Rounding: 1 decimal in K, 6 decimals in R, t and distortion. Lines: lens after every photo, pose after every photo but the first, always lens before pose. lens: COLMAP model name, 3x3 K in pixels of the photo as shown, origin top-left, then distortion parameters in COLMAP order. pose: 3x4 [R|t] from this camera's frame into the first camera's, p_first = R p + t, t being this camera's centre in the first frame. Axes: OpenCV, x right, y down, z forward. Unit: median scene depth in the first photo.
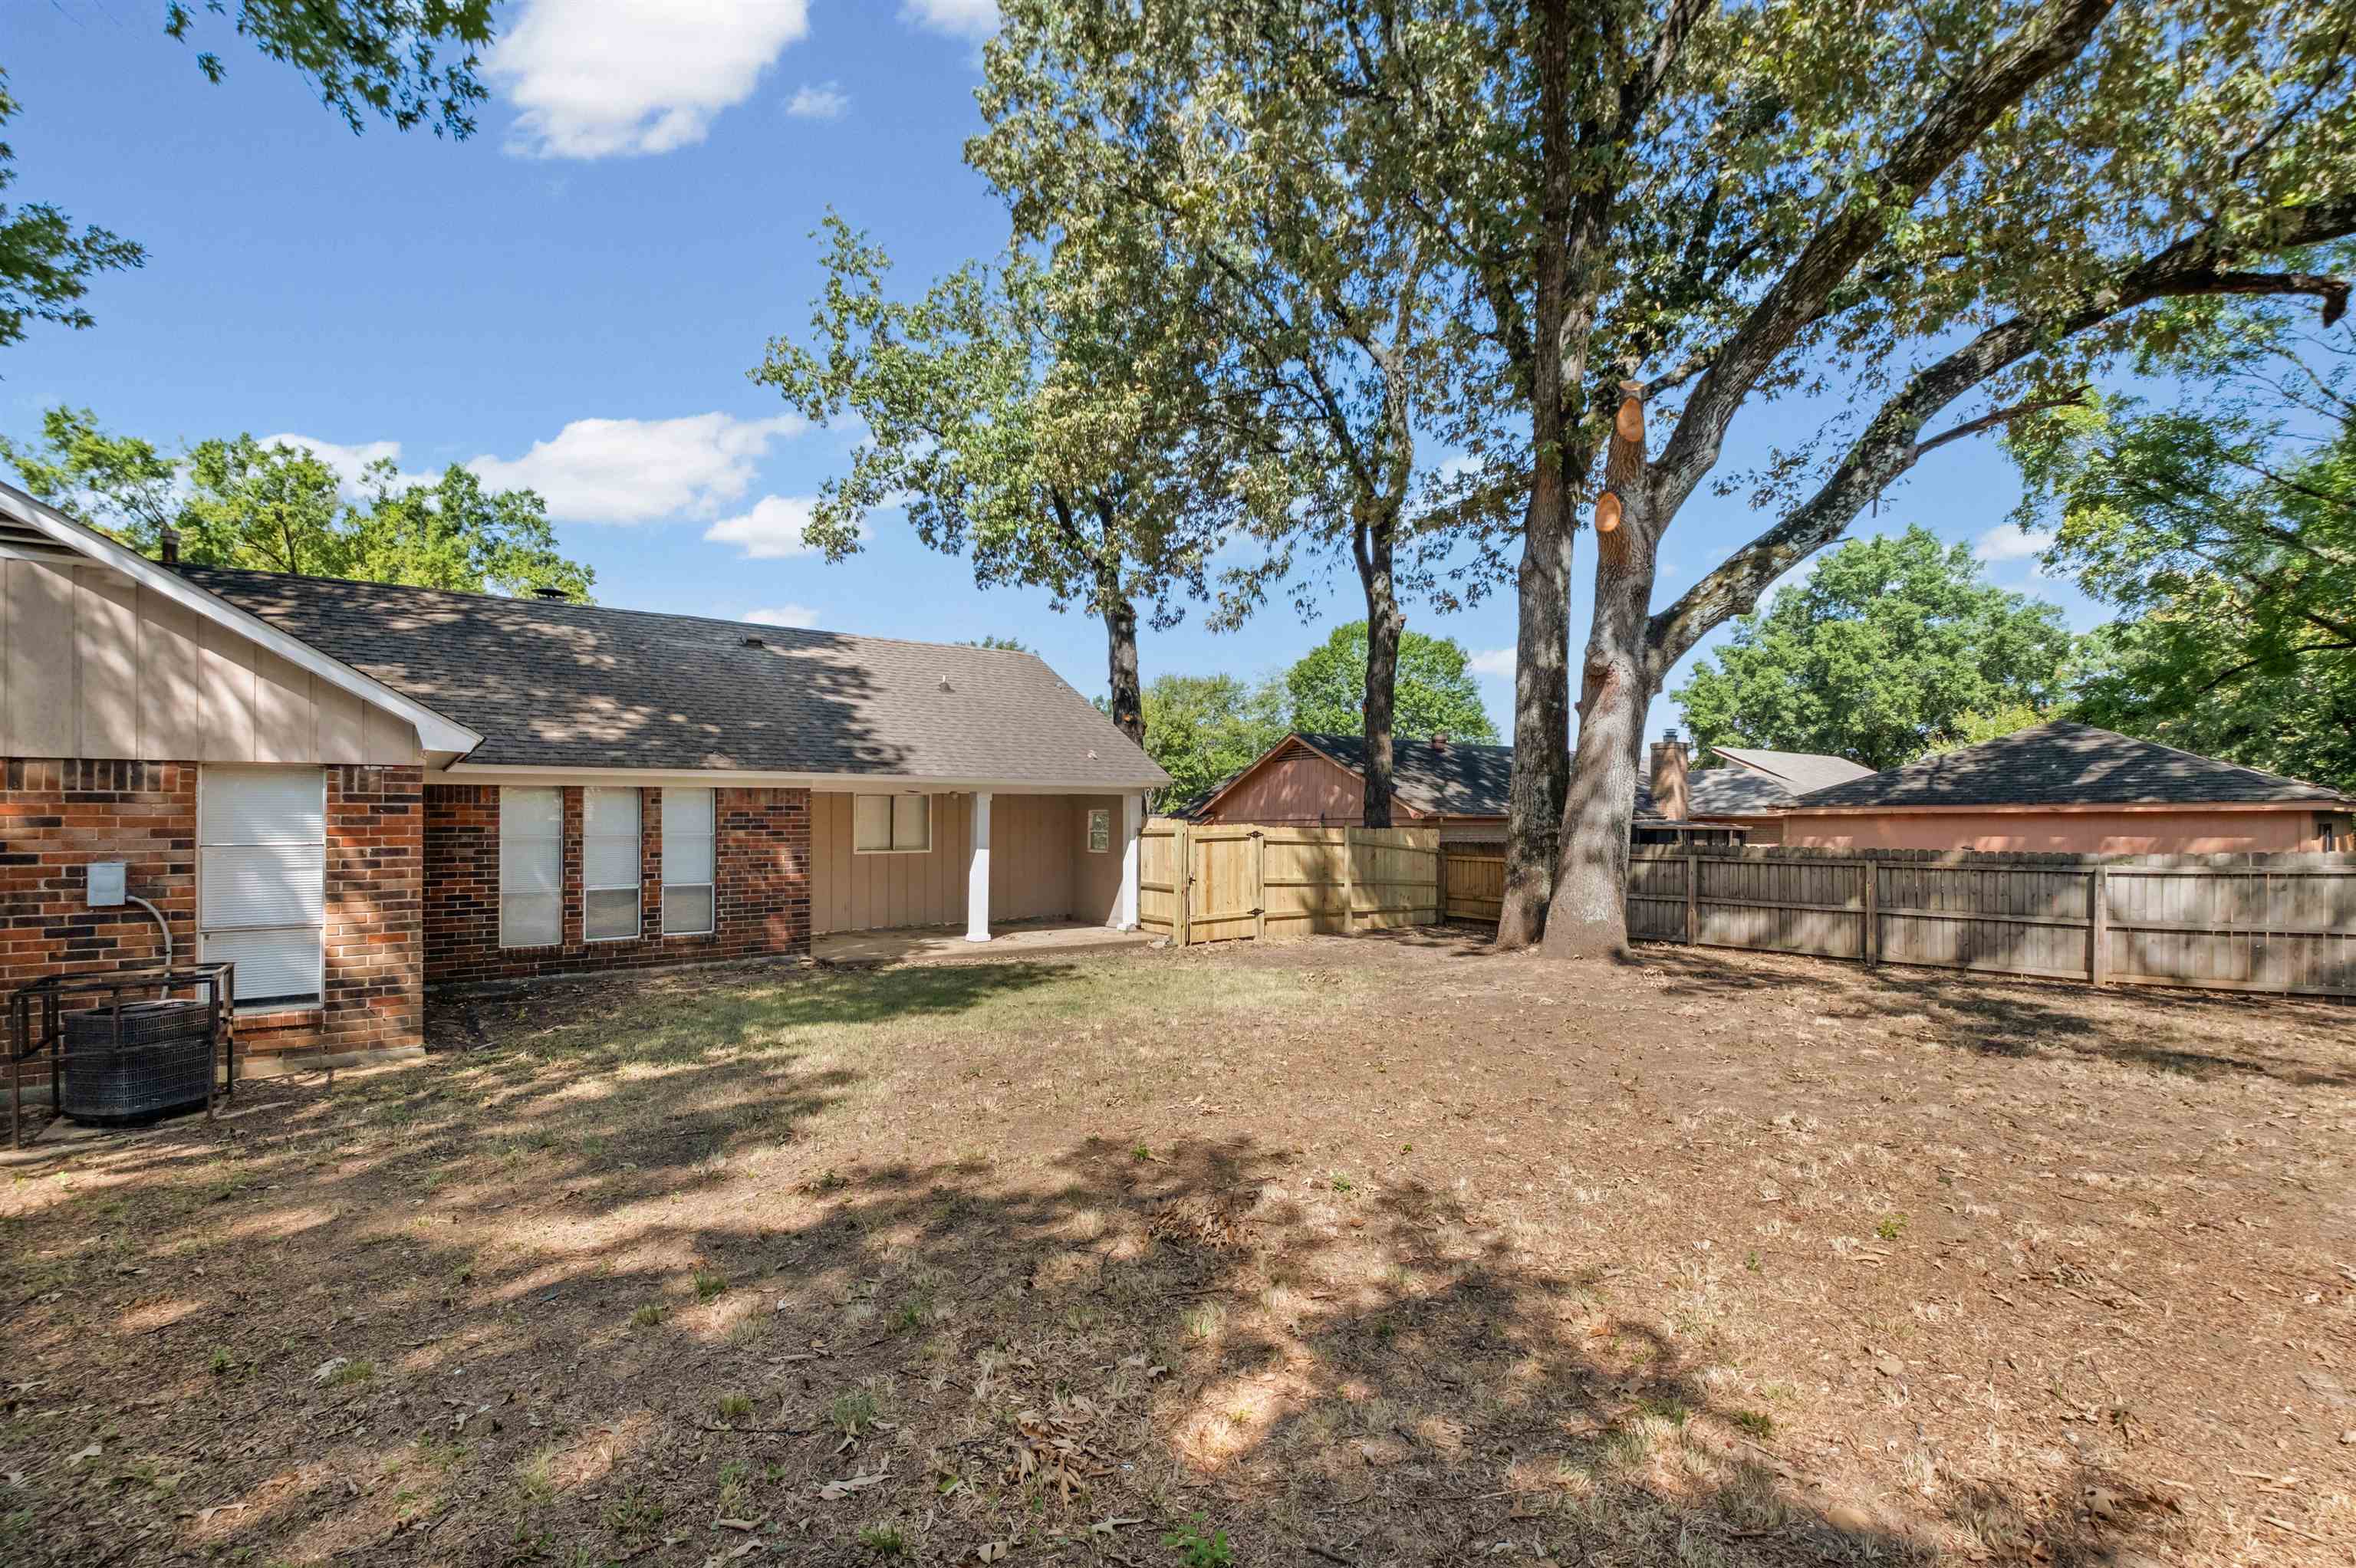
lens RADIAL K [[1053.2, 0, 1176.6], [0, 1053.2, 808.5], [0, 0, 1]] dist [0.001474, -0.000316]
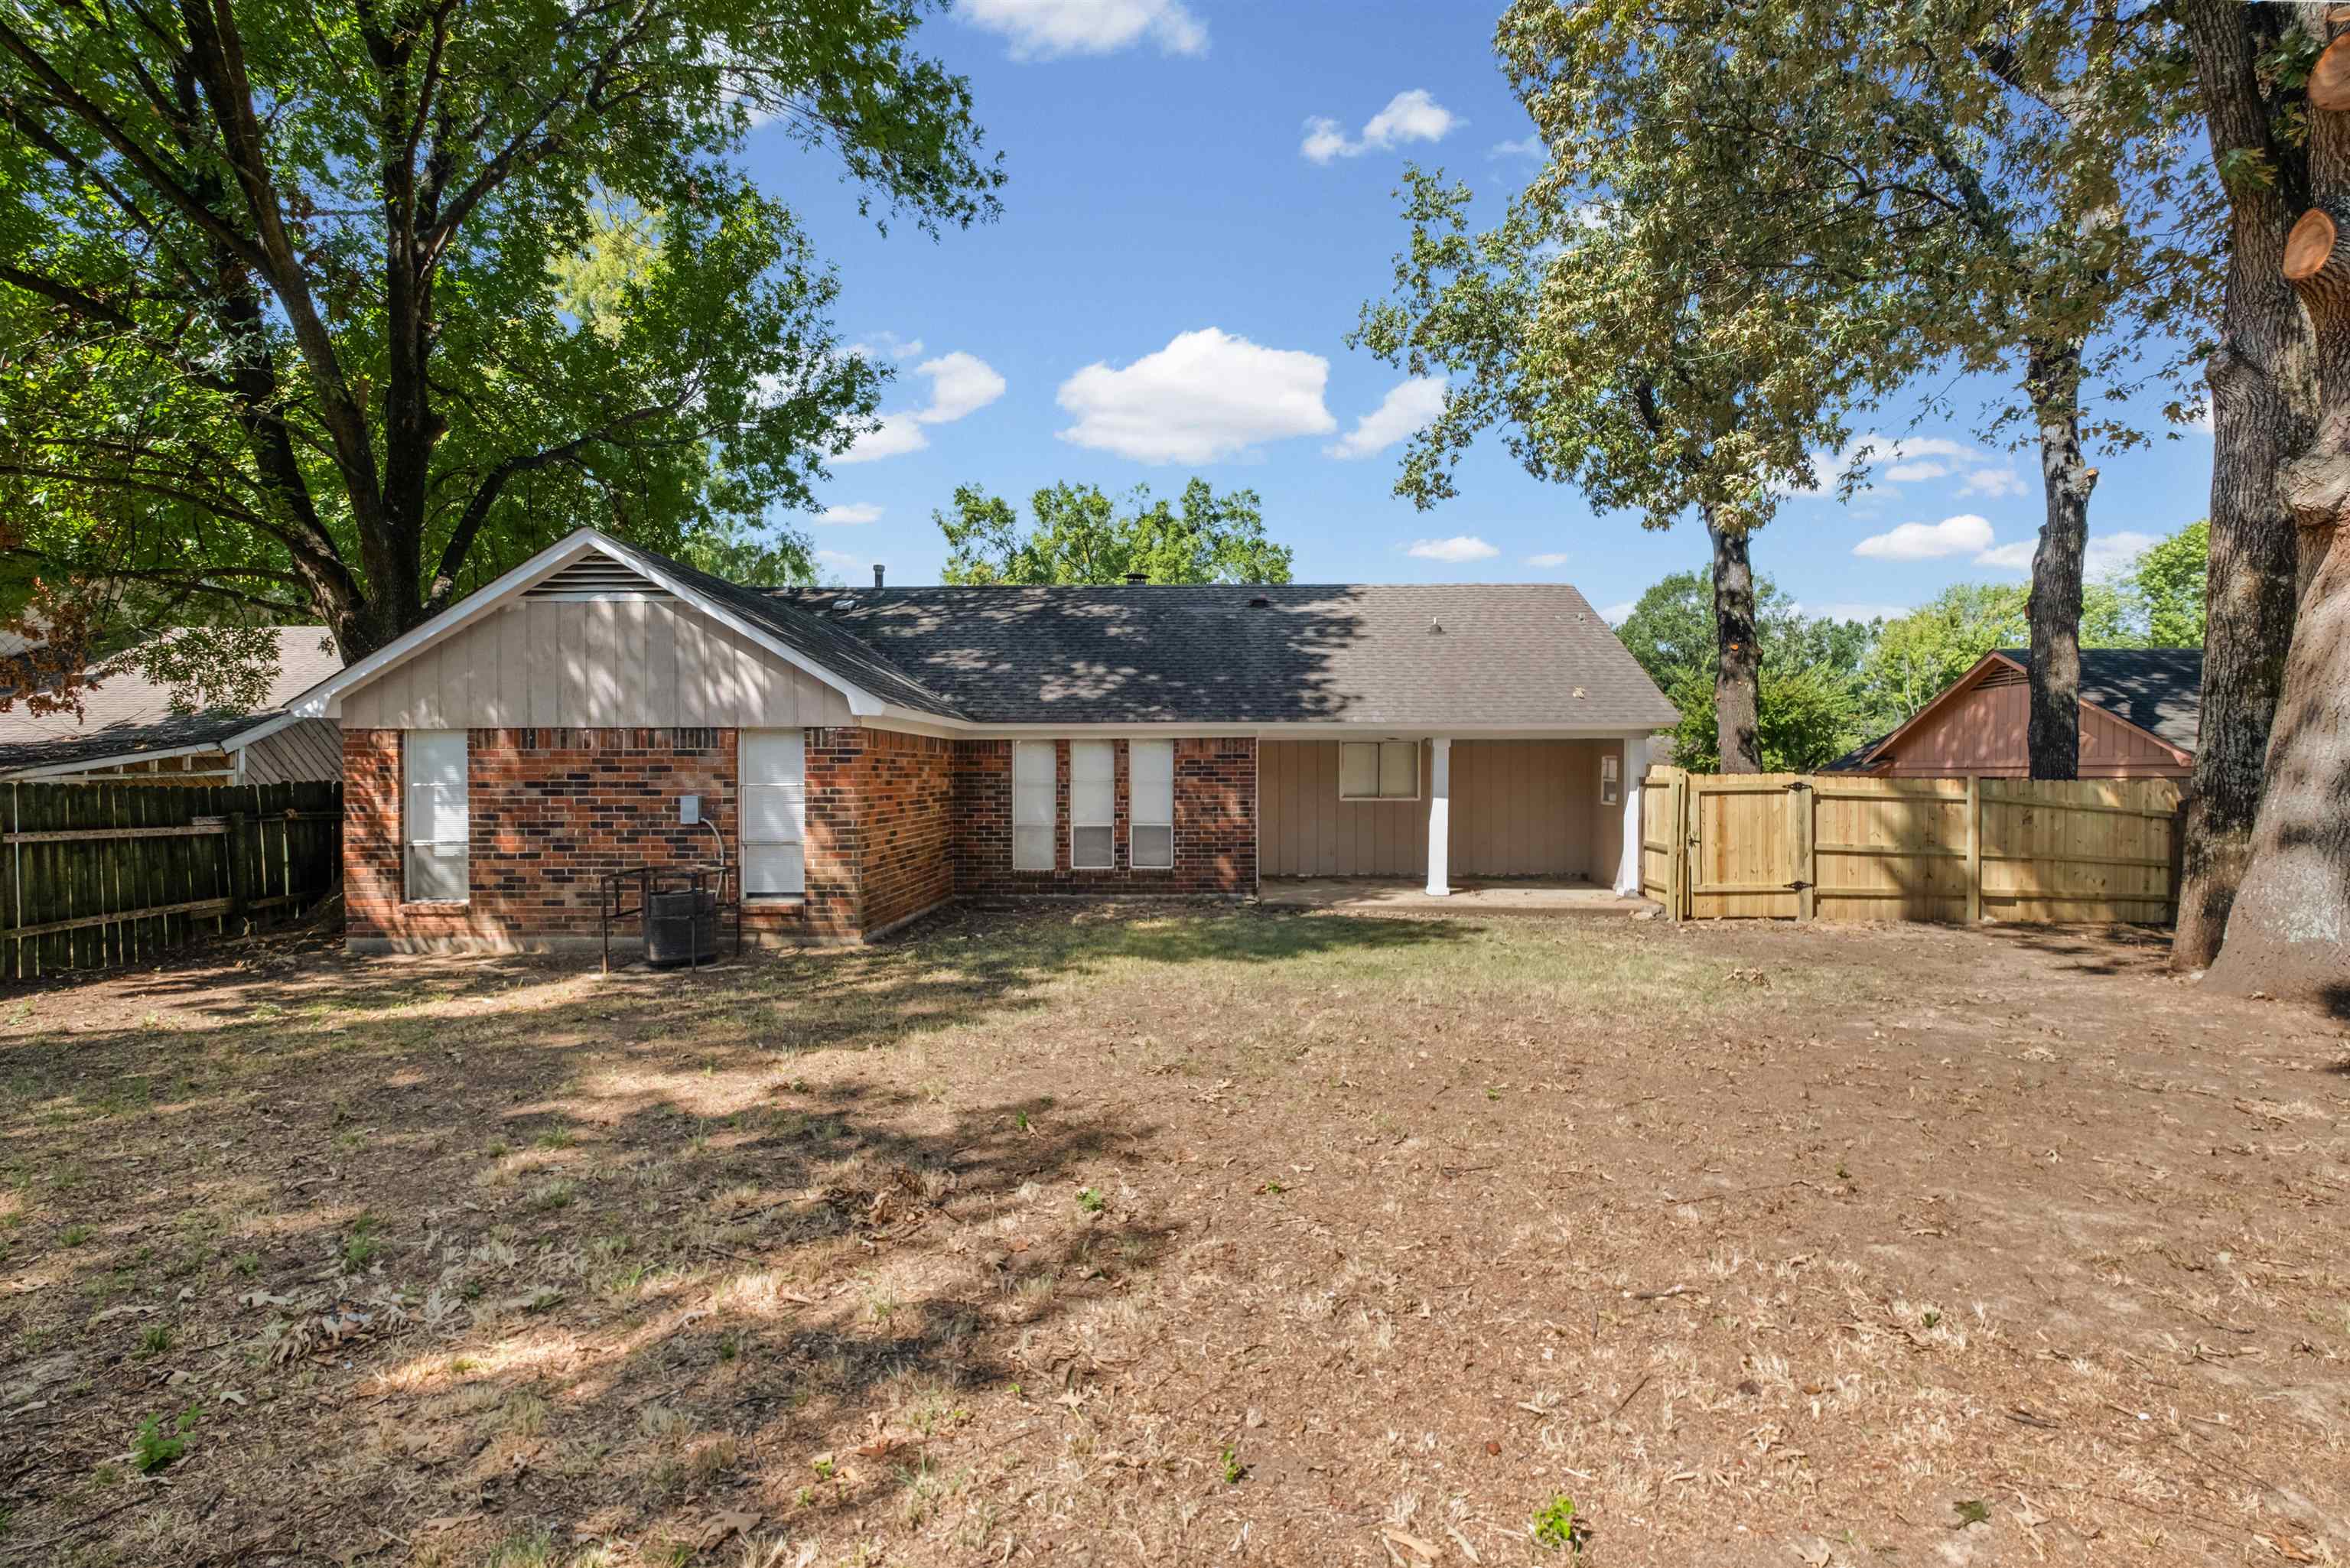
lens RADIAL K [[1043.1, 0, 1175.0], [0, 1043.1, 784.0], [0, 0, 1]] dist [0.004552, 0.000209]
pose [[0.782389, 0.010410, -0.622703, 0.265369], [0.006359, 0.999675, 0.024702, 0.001112], [0.622758, -0.023286, 0.782068, 0.144196]]
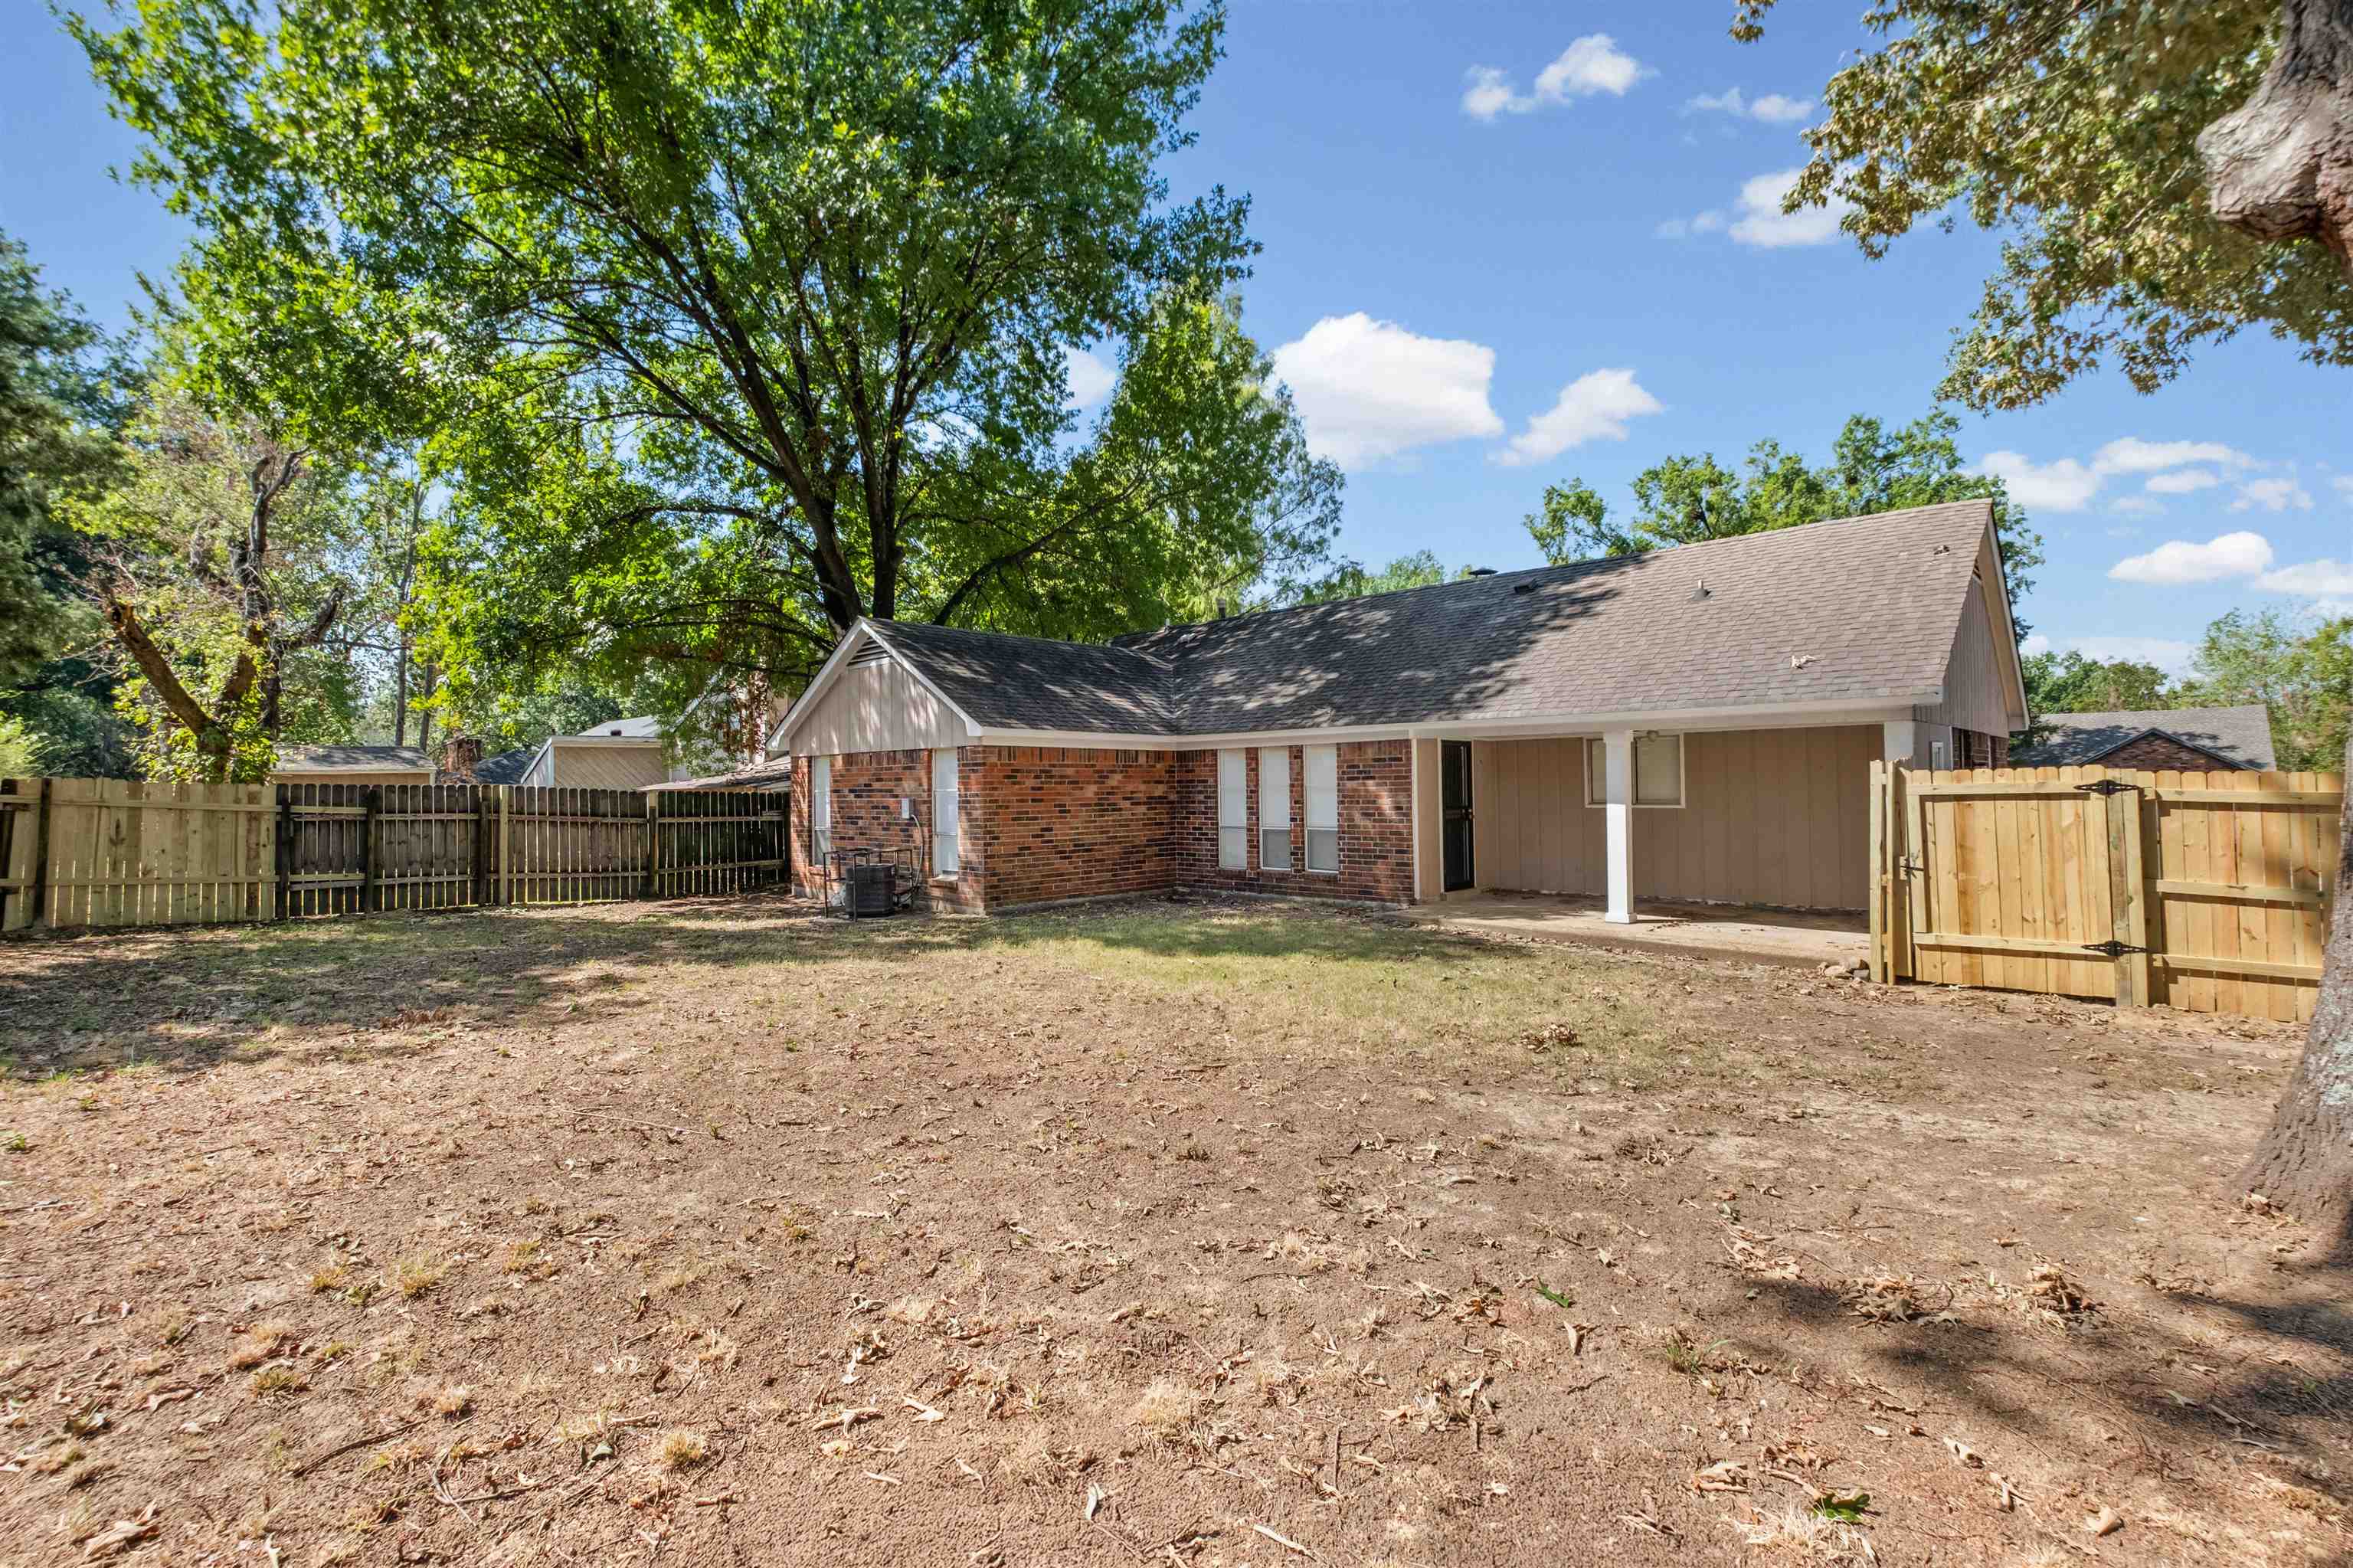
lens RADIAL K [[1013.1, 0, 1152.1], [0, 1013.1, 783.3], [0, 0, 1]] dist [-0.002019, -0.000312]
pose [[0.151879, 0.000220, -0.988399, 0.628208], [0.024100, 0.999702, 0.003925, 0.014311], [0.988105, -0.024417, 0.151829, 0.676728]]
